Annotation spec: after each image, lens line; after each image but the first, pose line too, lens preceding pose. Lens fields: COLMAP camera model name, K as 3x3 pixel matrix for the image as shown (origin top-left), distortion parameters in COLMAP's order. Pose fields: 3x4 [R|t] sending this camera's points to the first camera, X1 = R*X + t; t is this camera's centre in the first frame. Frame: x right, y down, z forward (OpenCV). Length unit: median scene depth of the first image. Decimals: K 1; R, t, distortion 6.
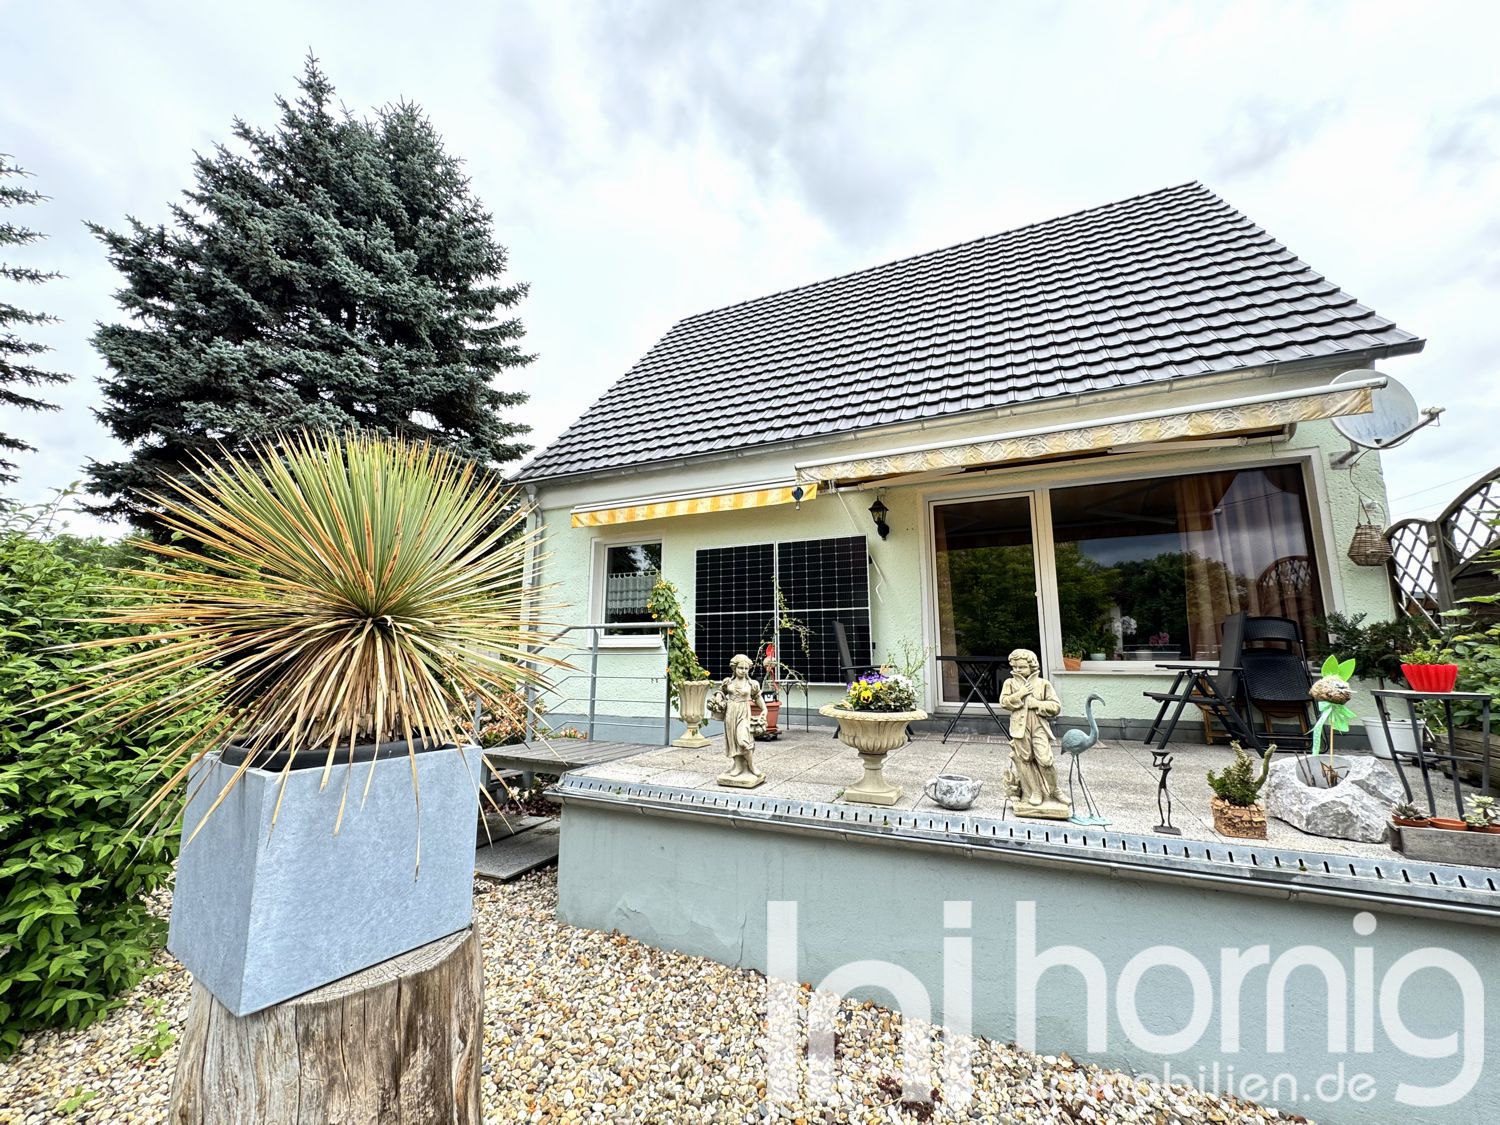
lens RADIAL K [[609.3, 0, 750.0], [0, 609.3, 562.5], [0, 0, 1]] dist [-0.002248, -0.000495]
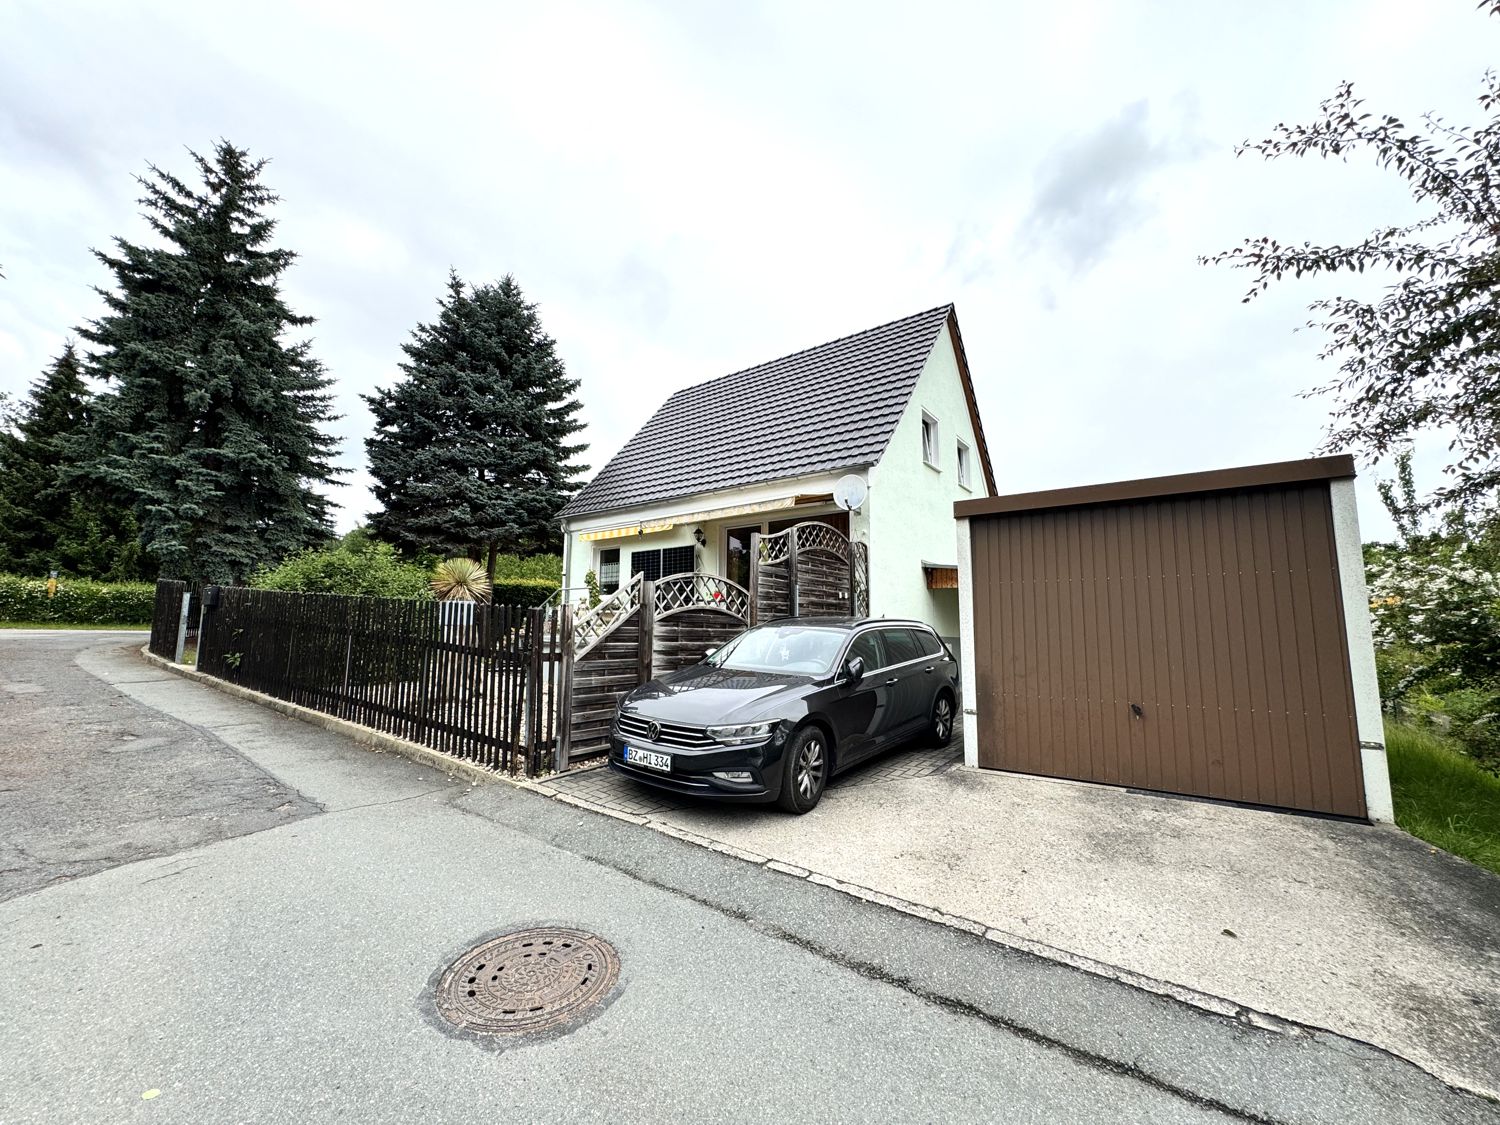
lens RADIAL K [[609.3, 0, 750.0], [0, 609.3, 562.5], [0, 0, 1]] dist [-0.002248, -0.000495]
pose [[0.976542, -0.024677, -0.213908, 0.514321], [0.035484, 0.998272, 0.046829, -0.045176], [0.212383, -0.053321, 0.975731, -0.629738]]
